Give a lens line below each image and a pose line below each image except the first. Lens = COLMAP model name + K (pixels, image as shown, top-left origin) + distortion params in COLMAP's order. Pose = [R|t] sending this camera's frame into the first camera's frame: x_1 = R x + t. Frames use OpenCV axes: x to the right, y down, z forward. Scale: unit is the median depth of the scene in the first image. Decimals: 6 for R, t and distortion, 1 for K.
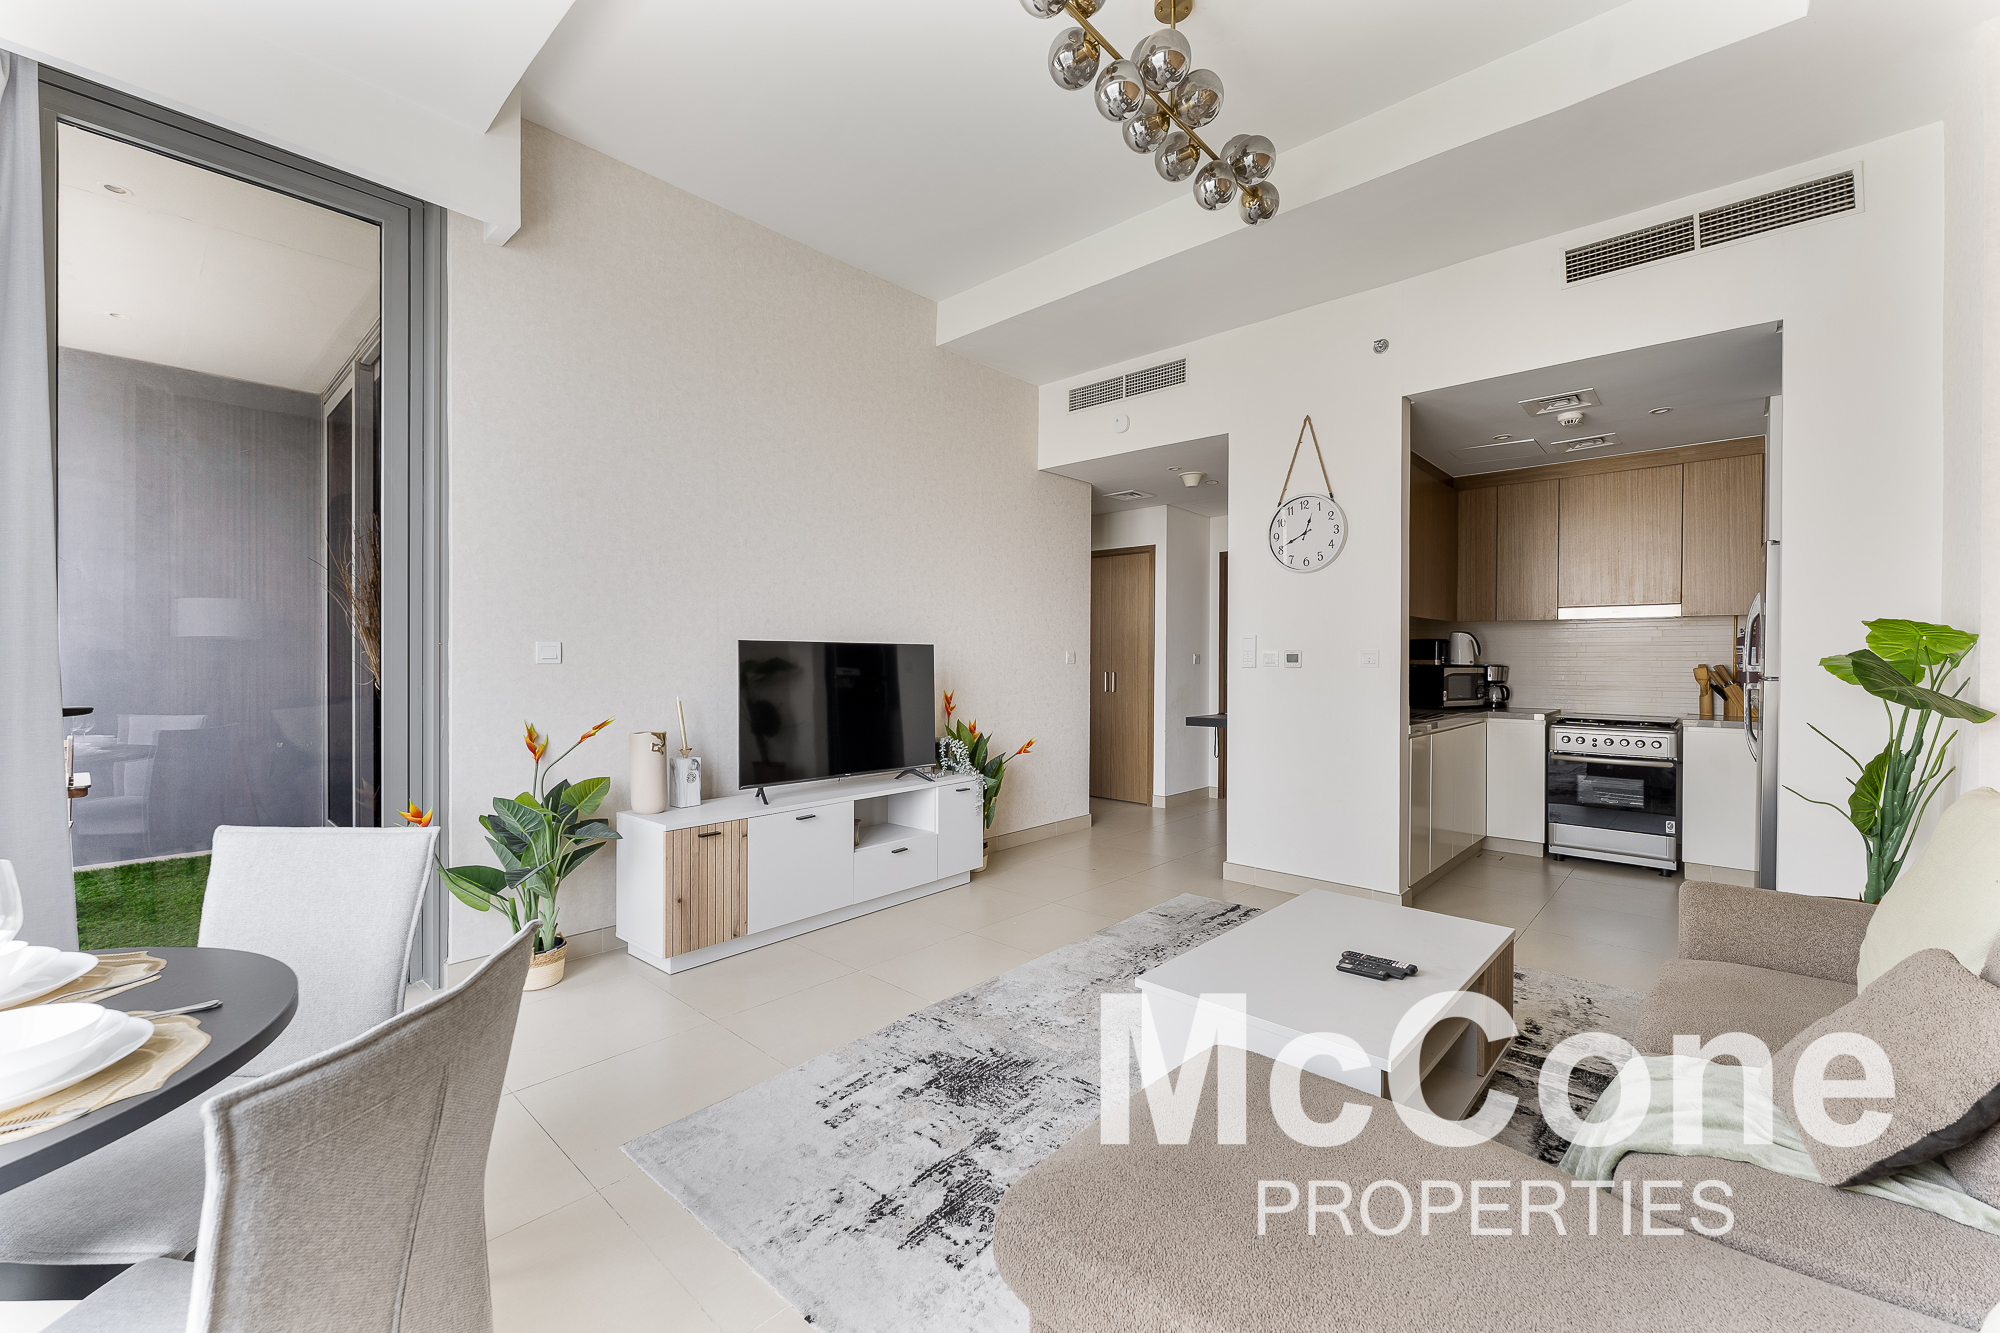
lens RADIAL K [[807.0, 0, 1003.3], [0, 807.0, 665.6], [0, 0, 1]] dist [-0.000065, -0.000802]
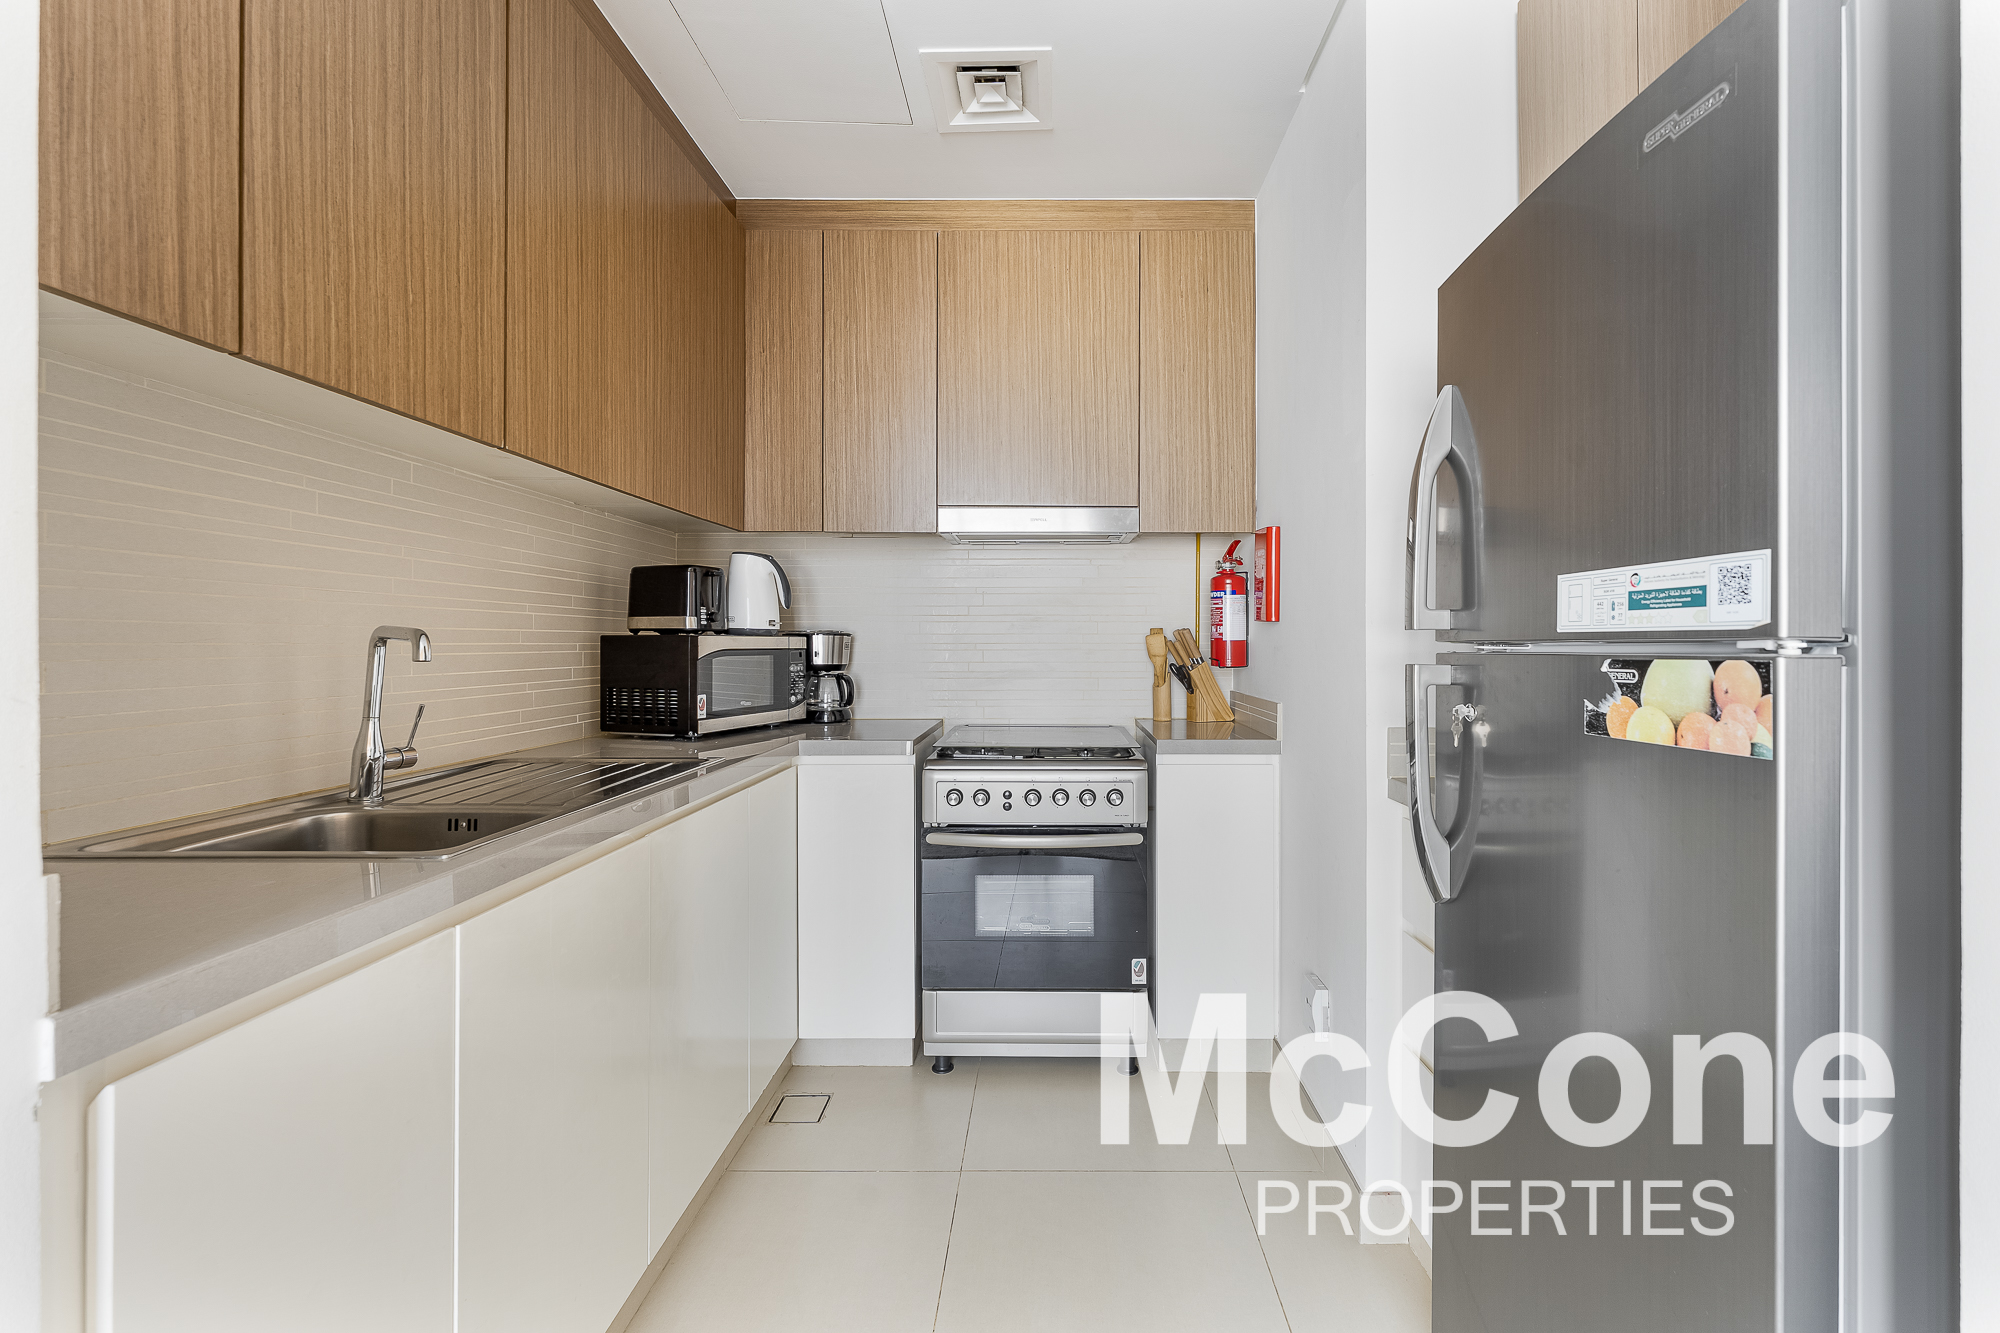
lens RADIAL K [[807.0, 0, 1008.6], [0, 807.0, 652.3], [0, 0, 1]] dist [-0.000065, -0.000802]
pose [[0.769580, -0.009078, 0.638486, 0.436862], [0.008004, 0.999958, 0.004569, 0.011467], [-0.638501, 0.001594, 0.769620, 0.637382]]
